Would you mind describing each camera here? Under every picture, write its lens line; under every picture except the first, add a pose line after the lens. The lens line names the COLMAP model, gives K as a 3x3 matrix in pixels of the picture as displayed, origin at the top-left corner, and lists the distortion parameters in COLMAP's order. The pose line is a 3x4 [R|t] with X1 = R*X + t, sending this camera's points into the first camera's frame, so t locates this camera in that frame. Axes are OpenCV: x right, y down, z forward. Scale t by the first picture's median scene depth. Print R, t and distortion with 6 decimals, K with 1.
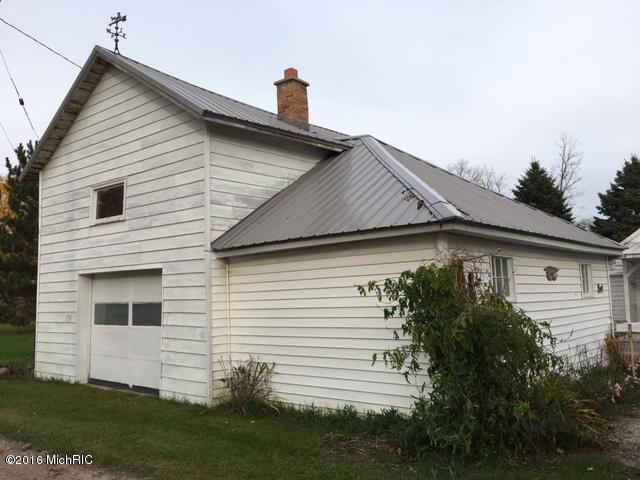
lens RADIAL K [[546.3, 0, 320.0], [0, 546.3, 240.0], [0, 0, 1]] dist [0.083128, -0.120837]
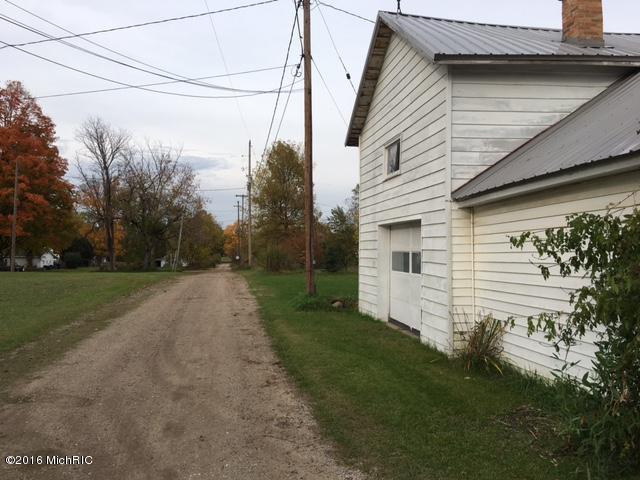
lens RADIAL K [[546.3, 0, 320.0], [0, 546.3, 240.0], [0, 0, 1]] dist [0.083128, -0.120837]
pose [[0.752210, 0.011966, -0.658815, 0.248829], [0.047514, 0.996247, 0.072345, 0.007109], [0.657208, -0.085721, 0.748818, 0.104309]]
